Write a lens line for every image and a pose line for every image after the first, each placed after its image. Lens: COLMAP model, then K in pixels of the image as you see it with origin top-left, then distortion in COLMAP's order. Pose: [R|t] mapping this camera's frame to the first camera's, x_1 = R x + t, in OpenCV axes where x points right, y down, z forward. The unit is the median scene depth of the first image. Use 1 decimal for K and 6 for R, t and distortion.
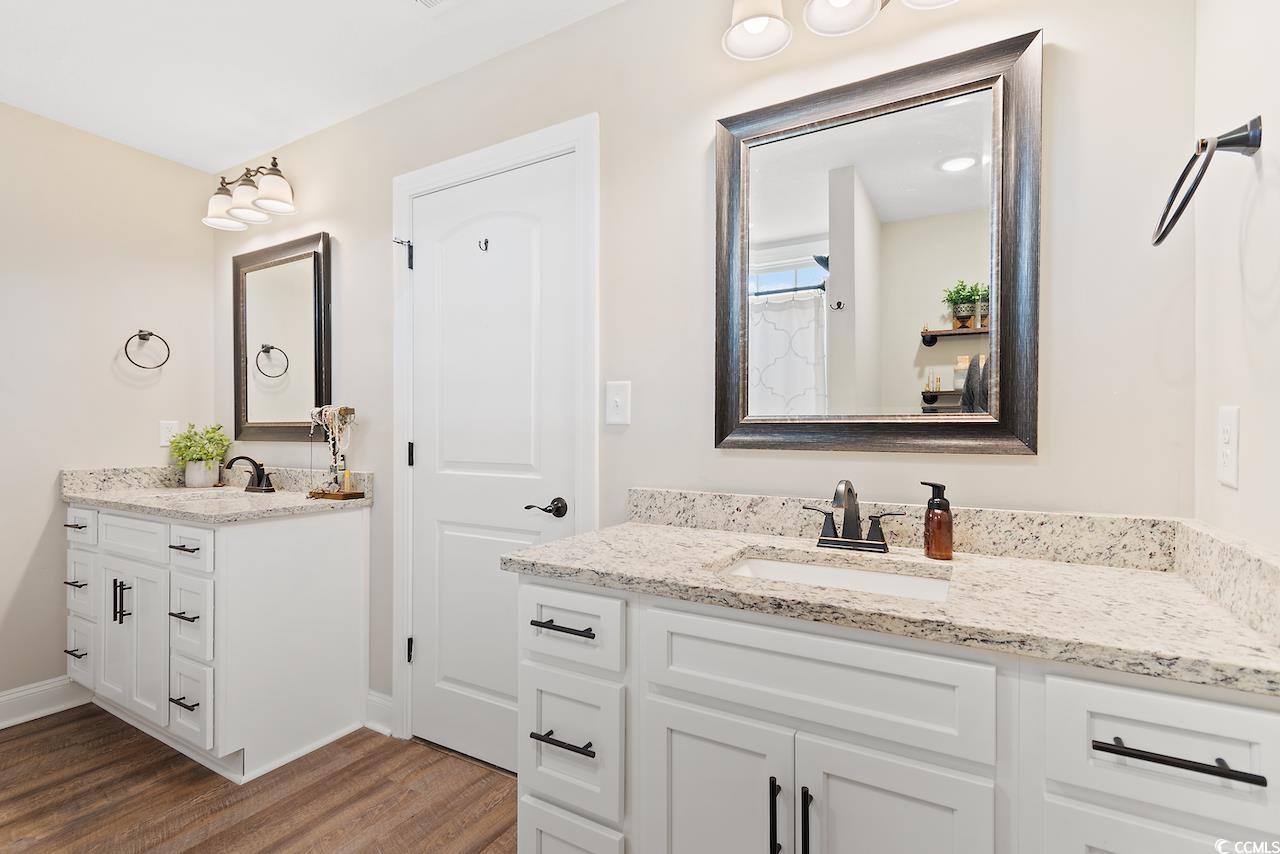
lens RADIAL K [[614.4, 0, 638.7], [0, 614.4, 431.8], [0, 0, 1]] dist [0.000642, 0.000856]
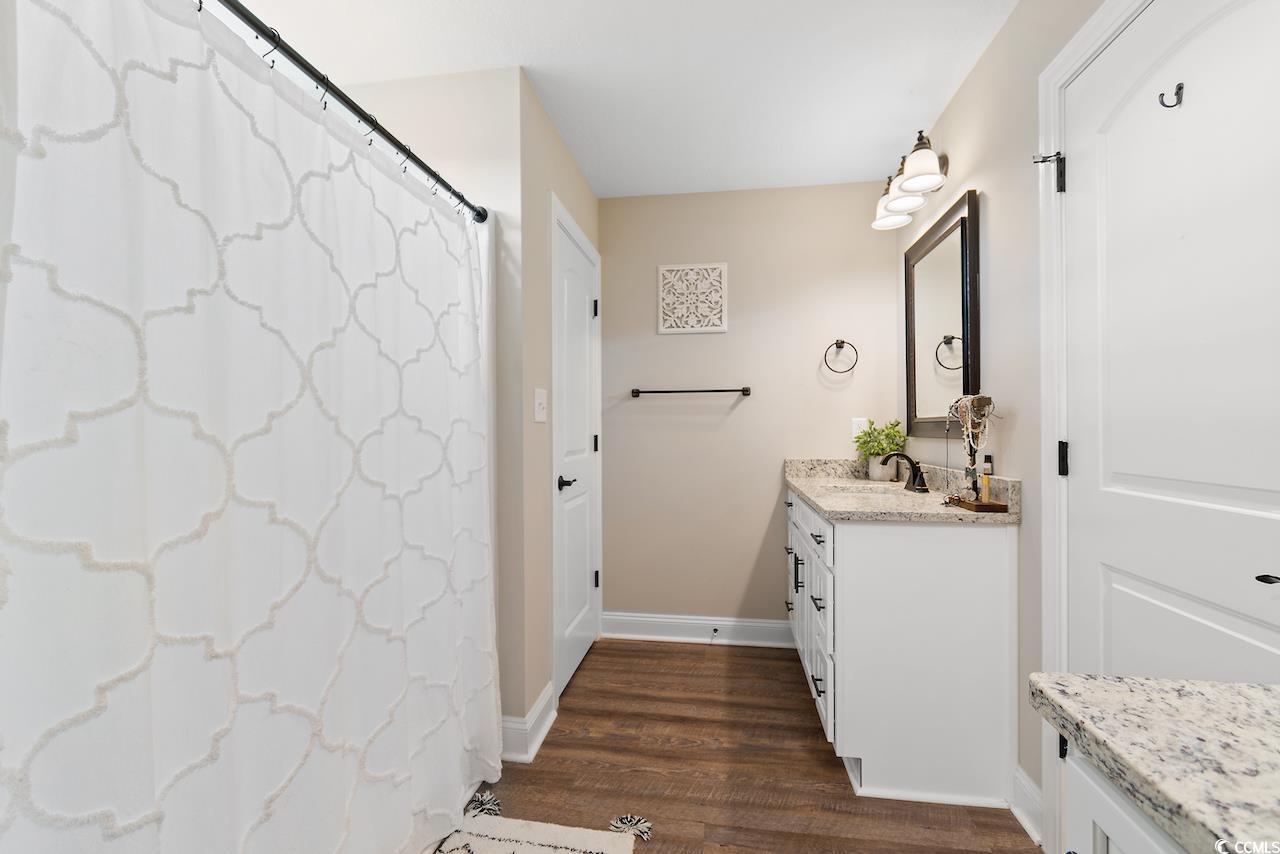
lens RADIAL K [[567.9, 0, 634.3], [0, 567.9, 427.8], [0, 0, 1]] dist [0.002542, -0.001105]
pose [[0.360117, -0.006321, -0.932886, 0.051839], [0.006518, 0.999970, -0.004259, 0.001135], [0.932884, -0.004547, 0.360147, 0.308508]]
